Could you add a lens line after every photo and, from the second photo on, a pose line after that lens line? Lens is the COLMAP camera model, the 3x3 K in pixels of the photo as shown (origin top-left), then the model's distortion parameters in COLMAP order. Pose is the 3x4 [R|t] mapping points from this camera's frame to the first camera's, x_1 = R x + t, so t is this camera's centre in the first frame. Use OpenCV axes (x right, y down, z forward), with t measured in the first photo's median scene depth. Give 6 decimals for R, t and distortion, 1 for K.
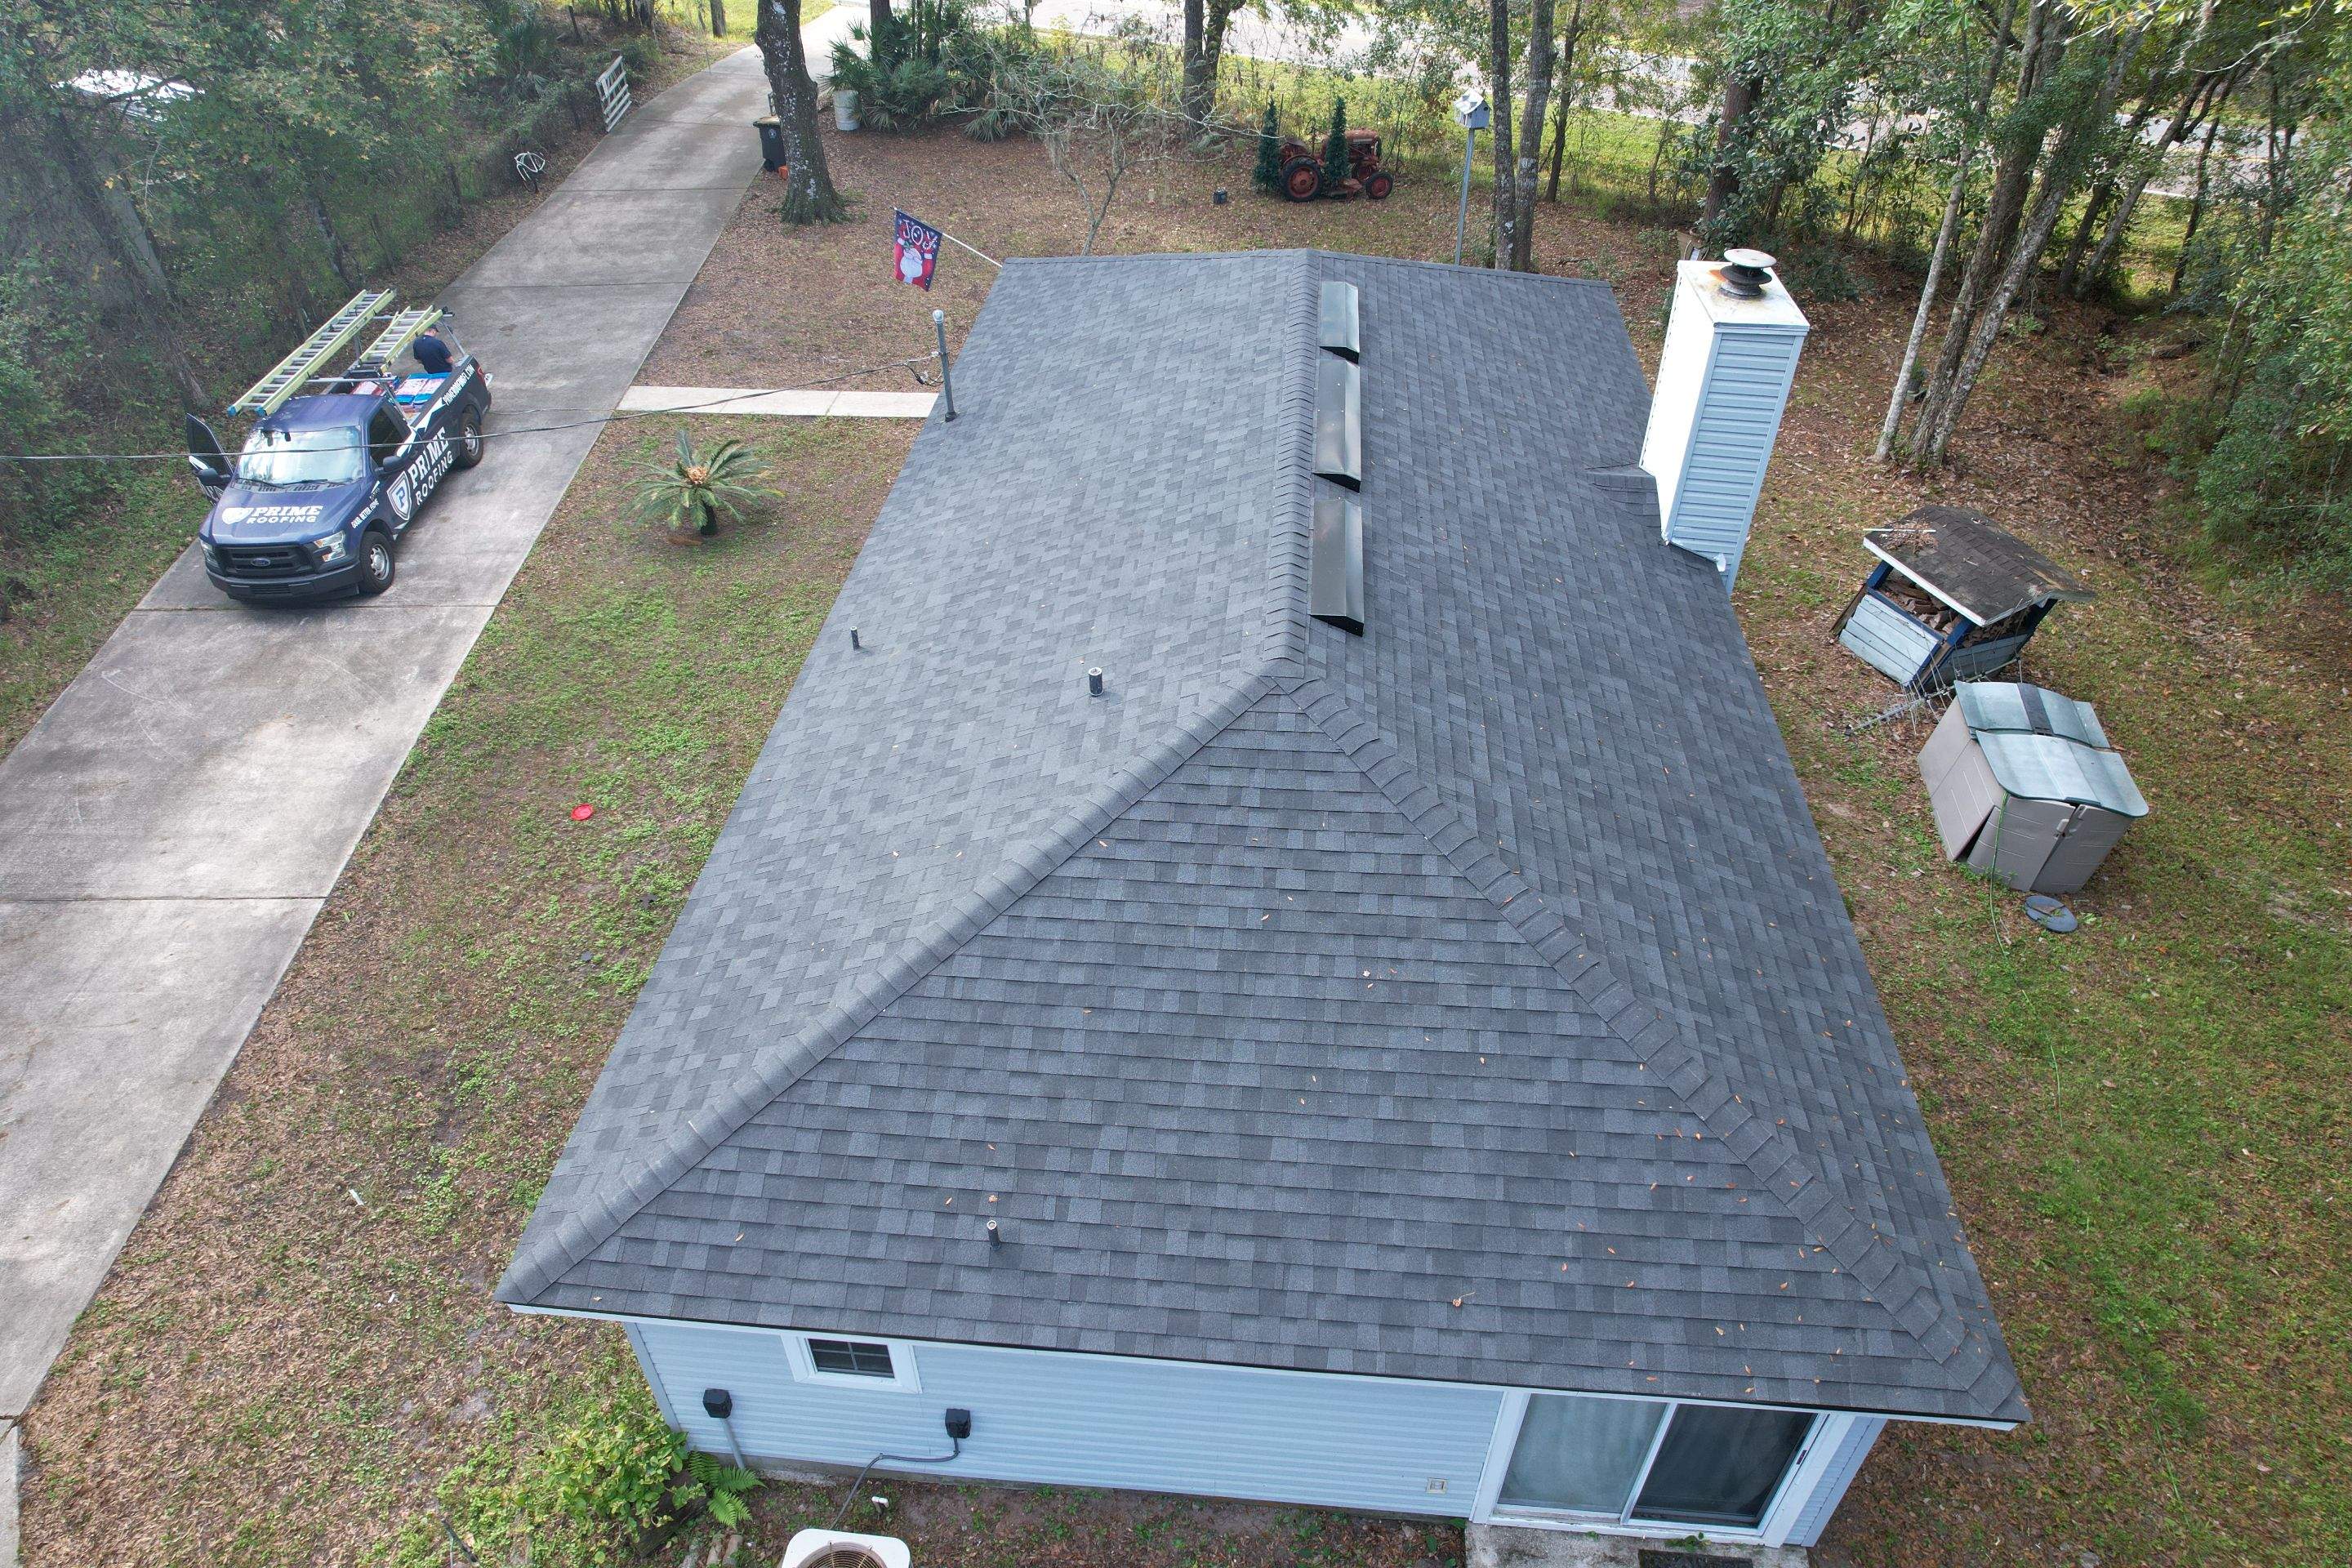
lens RADIAL K [[1508.0, 0, 1180.3], [0, 1508.0, 782.1], [0, 0, 1]] dist [-0.030295, -0.000806]
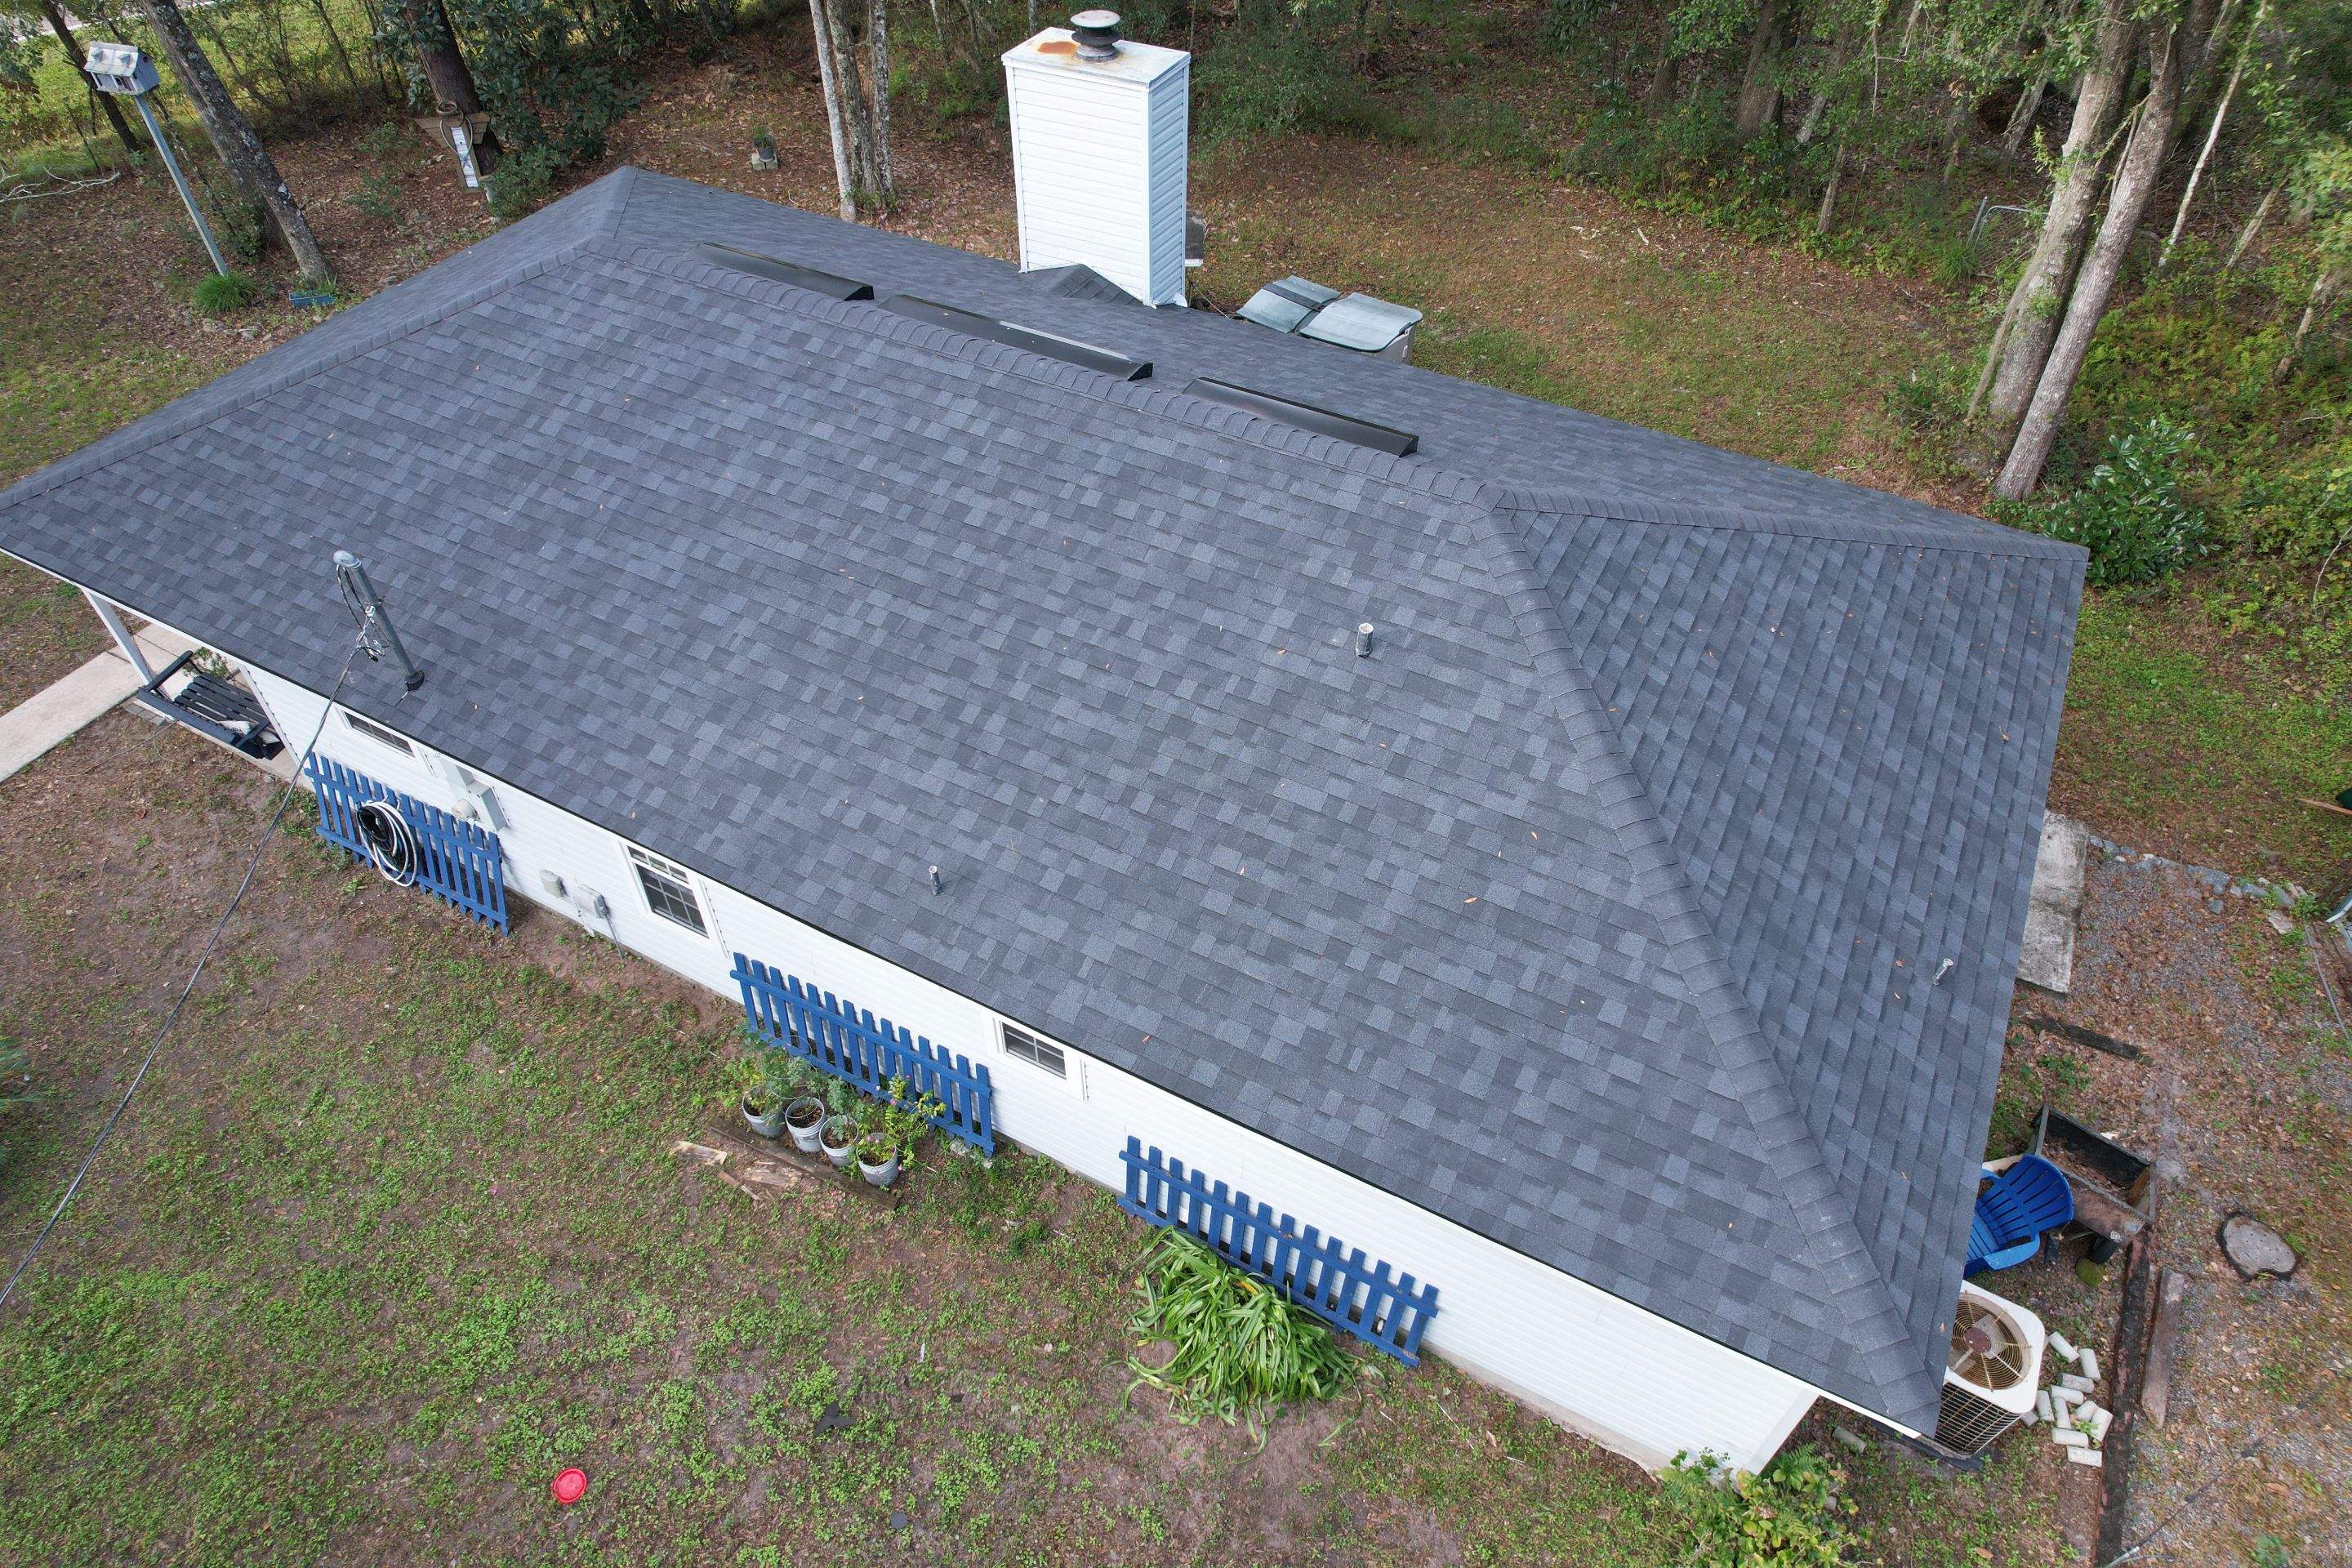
lens RADIAL K [[1508.0, 0, 1181.2], [0, 1508.0, 787.2], [0, 0, 1]] dist [-0.030295, -0.000806]
pose [[0.396502, -0.659510, 0.638618, -0.833310], [0.578289, 0.719702, 0.384201, -0.469391], [-0.712999, 0.216969, 0.666751, 0.558817]]
